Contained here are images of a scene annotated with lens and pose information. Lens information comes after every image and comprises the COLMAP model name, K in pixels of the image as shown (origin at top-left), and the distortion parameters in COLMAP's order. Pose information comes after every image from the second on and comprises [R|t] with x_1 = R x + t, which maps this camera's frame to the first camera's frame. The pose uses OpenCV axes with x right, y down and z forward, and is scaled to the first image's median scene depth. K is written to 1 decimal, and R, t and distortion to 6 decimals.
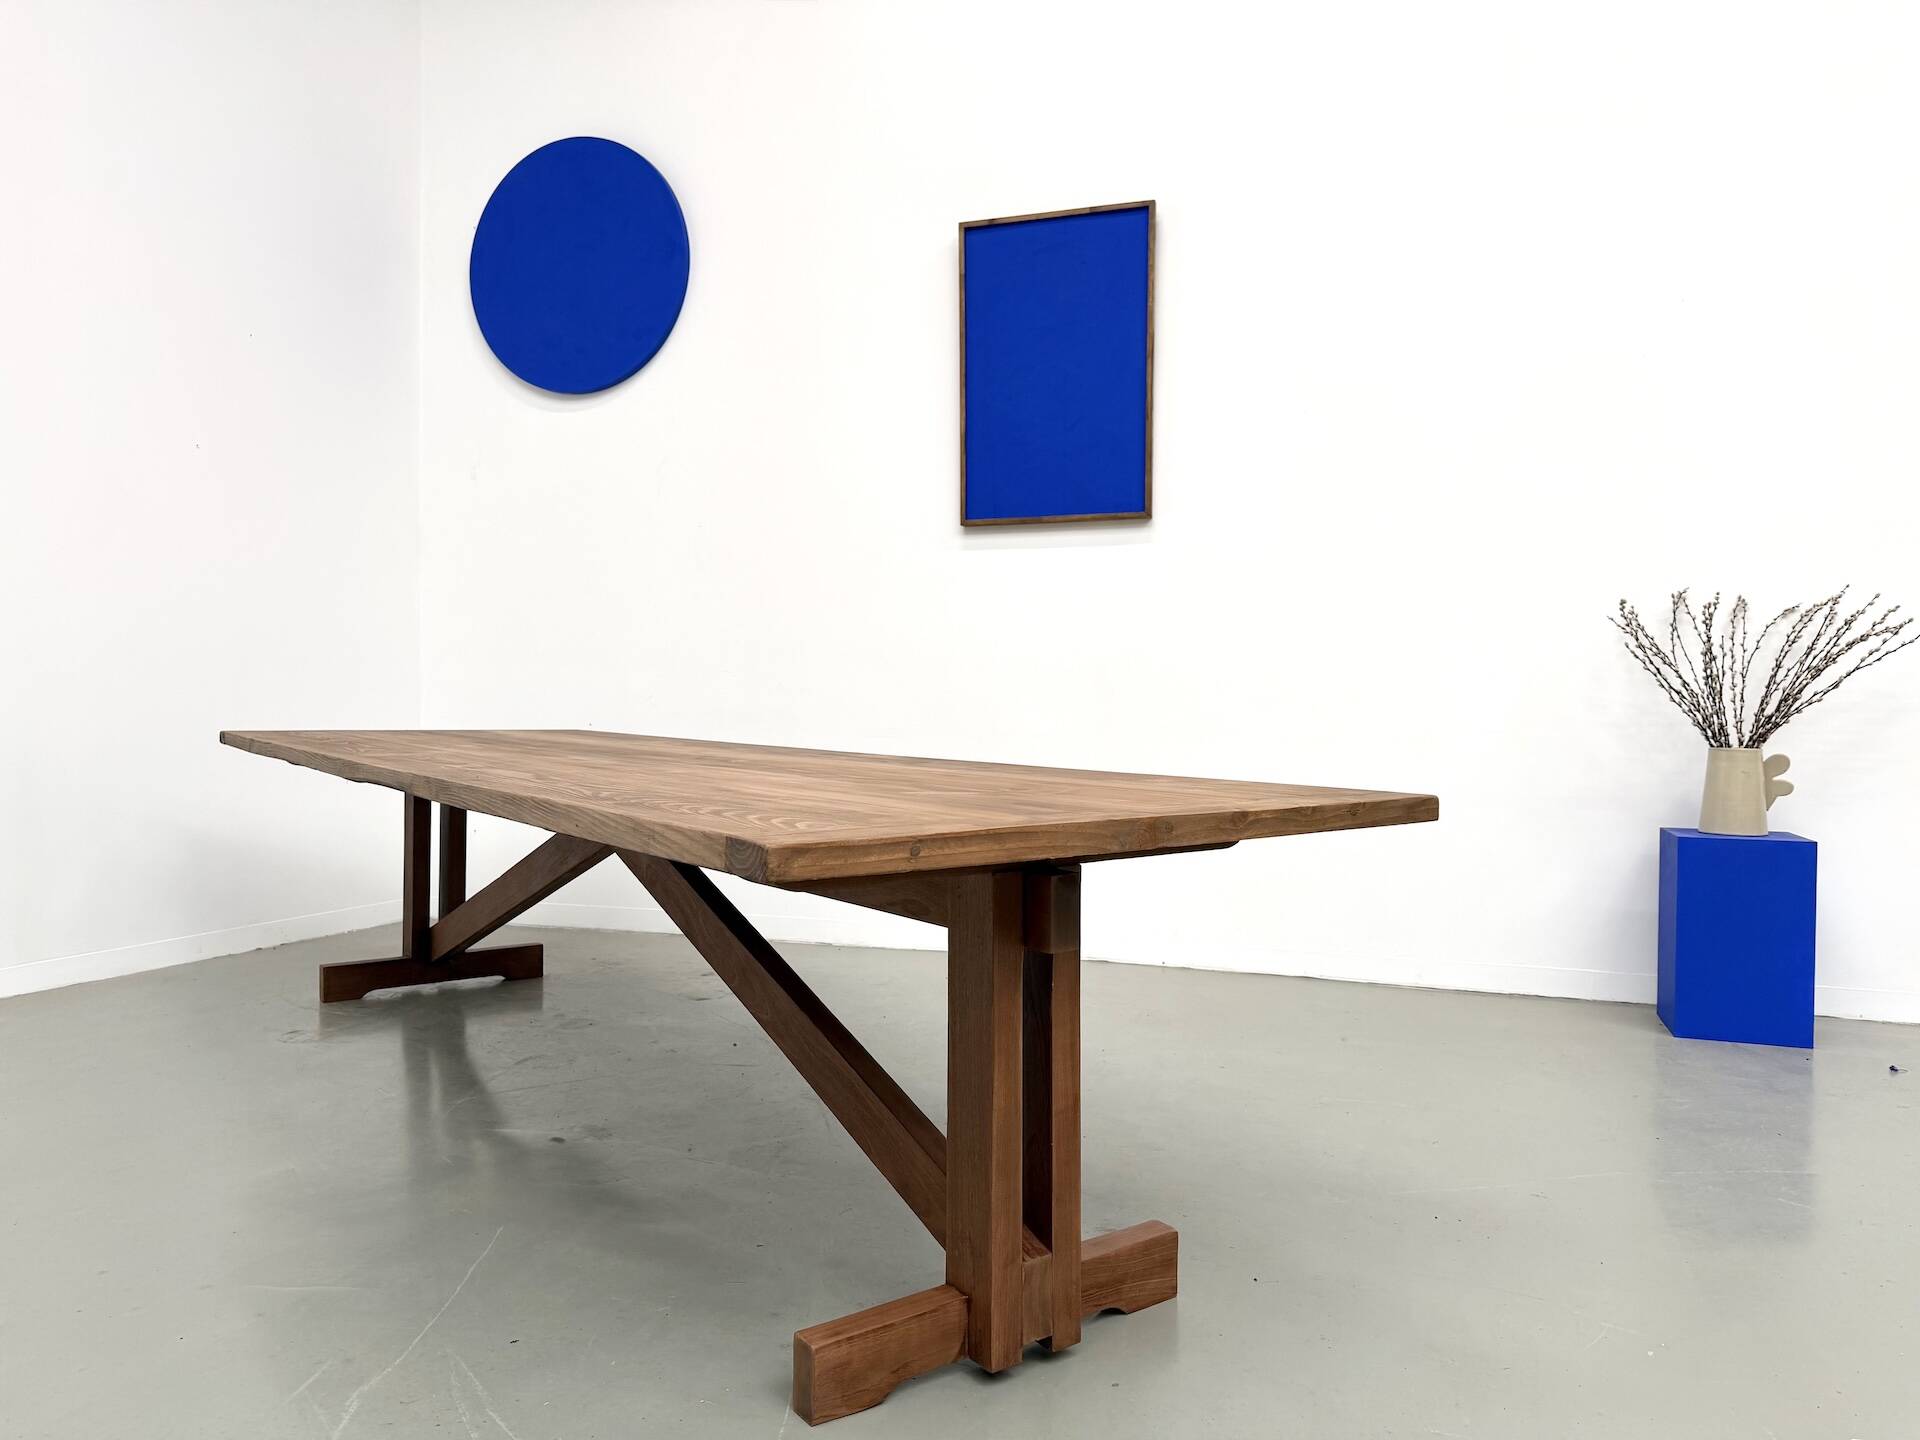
lens RADIAL K [[1345.4, 0, 952.3], [0, 1345.4, 726.0], [0, 0, 1]] dist [0.101136, -0.138581]
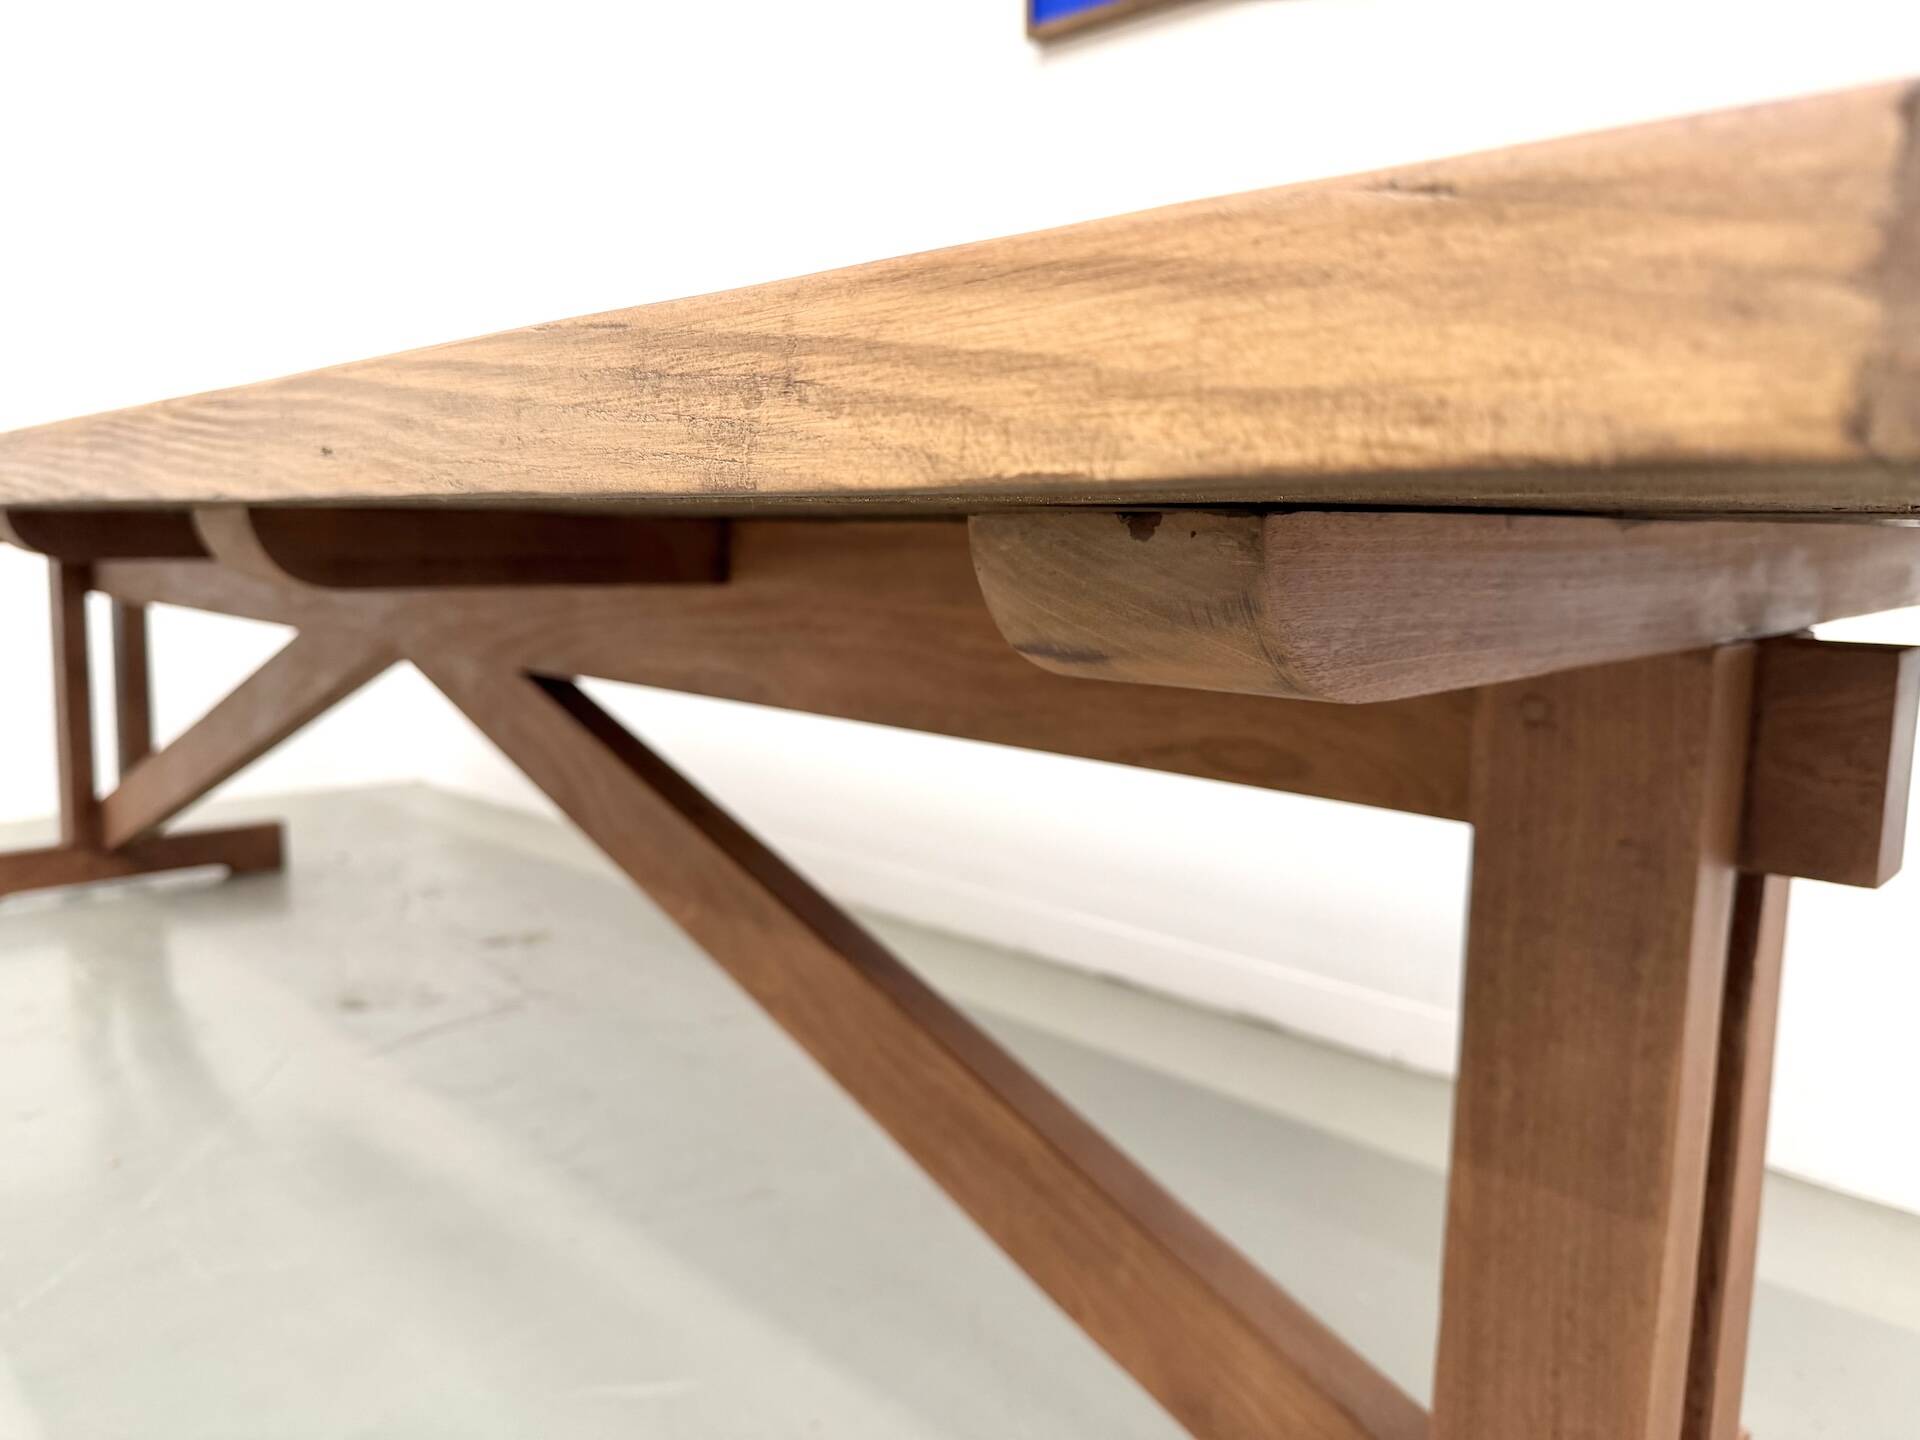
lens RADIAL K [[1393.7, 0, 930.6], [0, 1393.7, 721.5], [0, 0, 1]] dist [0.055497, -0.110990]
pose [[0.990122, -0.011224, 0.139760, -0.084033], [-0.004912, 0.993403, 0.114573, 0.037728], [-0.140124, -0.114127, 0.983535, 0.293159]]
